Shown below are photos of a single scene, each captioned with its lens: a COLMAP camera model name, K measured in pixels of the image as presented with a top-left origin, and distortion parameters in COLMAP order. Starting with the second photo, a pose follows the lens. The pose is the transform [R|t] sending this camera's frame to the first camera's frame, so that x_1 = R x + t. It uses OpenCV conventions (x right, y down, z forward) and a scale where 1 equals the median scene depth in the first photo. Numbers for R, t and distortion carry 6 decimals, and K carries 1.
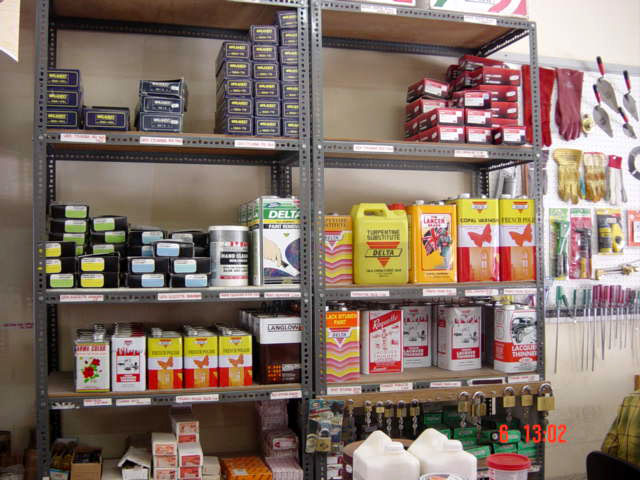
lens RADIAL K [[728.4, 0, 320.0], [0, 728.4, 240.7], [0, 0, 1]] dist [-0.130614, 0.000000]
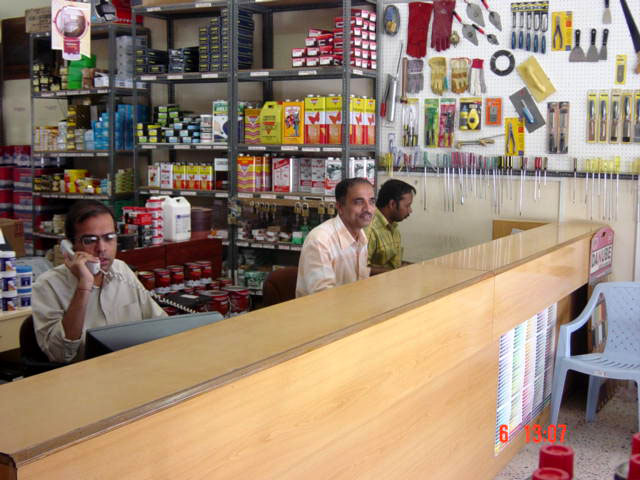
lens RADIAL K [[906.5, 0, 319.9], [0, 906.5, 240.3], [0, 0, 1]] dist [-0.150277, 0.000000]
pose [[0.704496, 0.087204, -0.704330, 1.873729], [0.001556, 0.992230, 0.124405, 0.015290], [0.709706, -0.088739, 0.698887, -0.599102]]
